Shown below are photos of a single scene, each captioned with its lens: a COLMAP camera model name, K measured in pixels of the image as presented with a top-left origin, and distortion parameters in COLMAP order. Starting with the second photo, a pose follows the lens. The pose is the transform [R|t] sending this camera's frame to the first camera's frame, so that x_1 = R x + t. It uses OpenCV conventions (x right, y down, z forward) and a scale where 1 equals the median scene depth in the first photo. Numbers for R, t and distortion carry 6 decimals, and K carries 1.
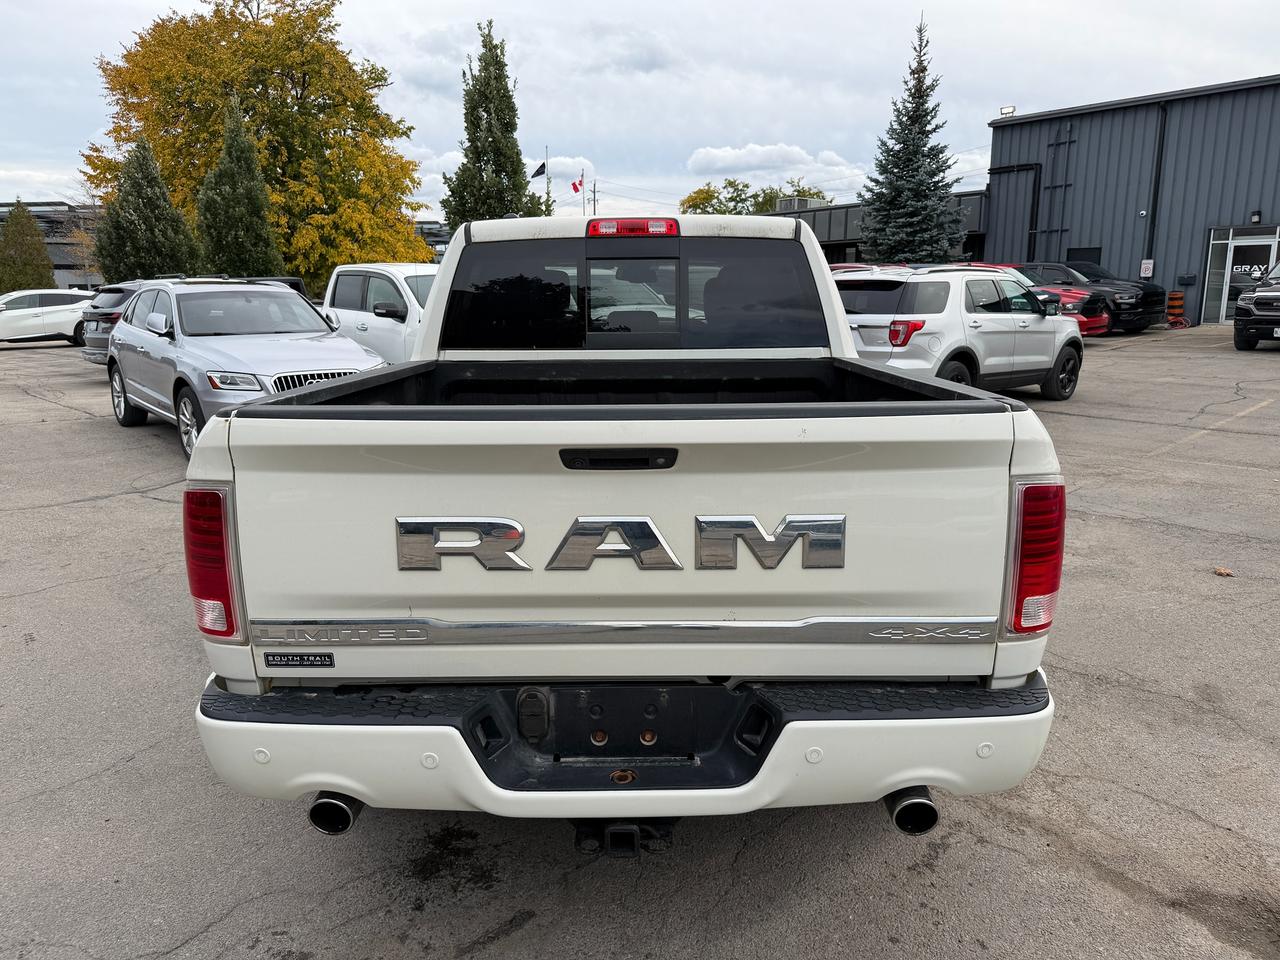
lens RADIAL K [[903.3, 0, 637.6], [0, 903.3, 476.7], [0, 0, 1]] dist [0.043843, -0.058872]
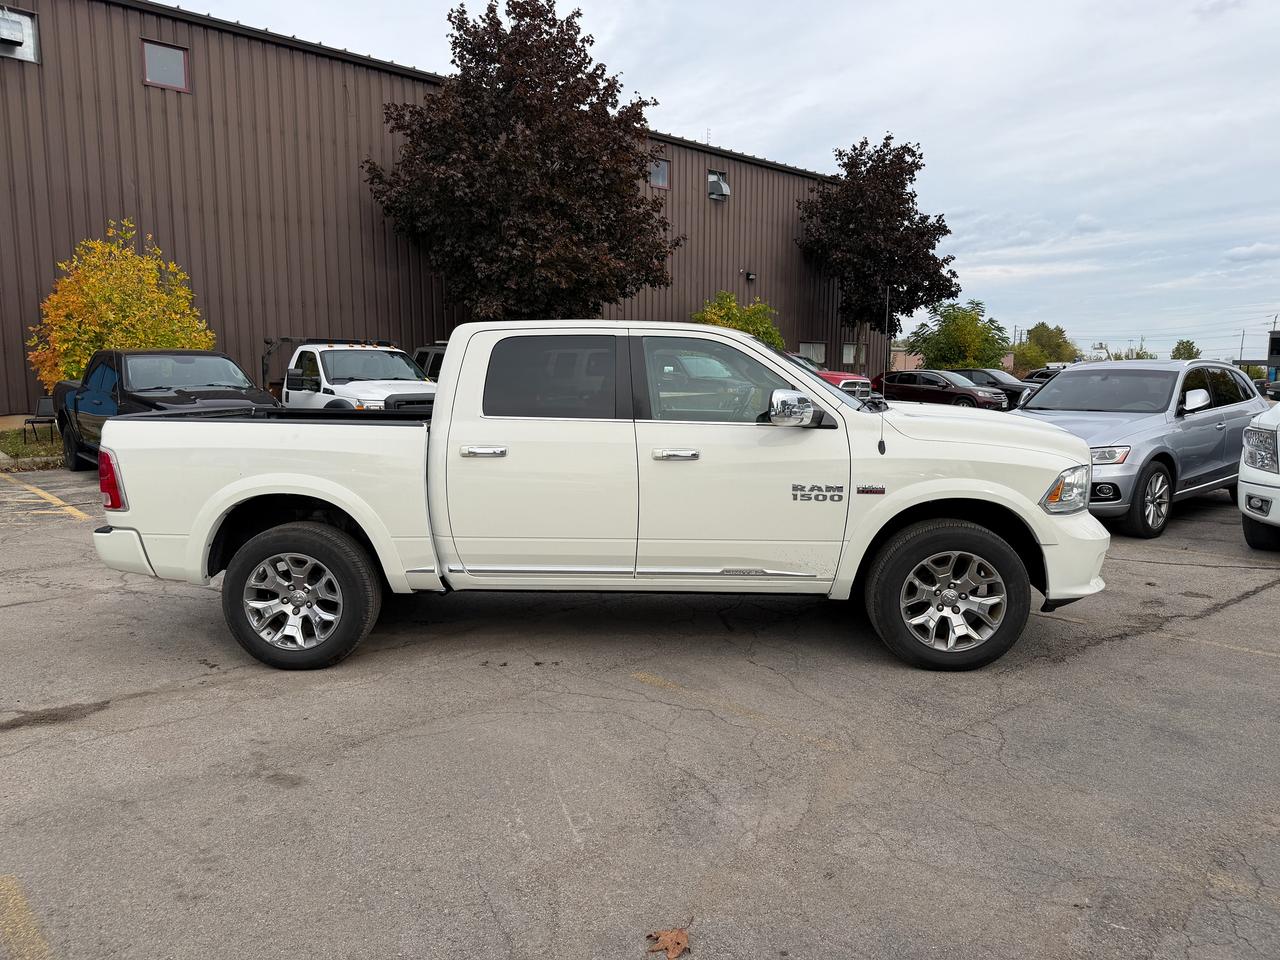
lens RADIAL K [[903.3, 0, 637.6], [0, 903.3, 476.7], [0, 0, 1]] dist [0.043843, -0.058872]
pose [[-0.038097, 0.116194, -0.992496, 0.207441], [-0.195024, 0.973253, 0.121428, -0.036786], [0.980058, 0.198186, -0.014417, 0.176899]]
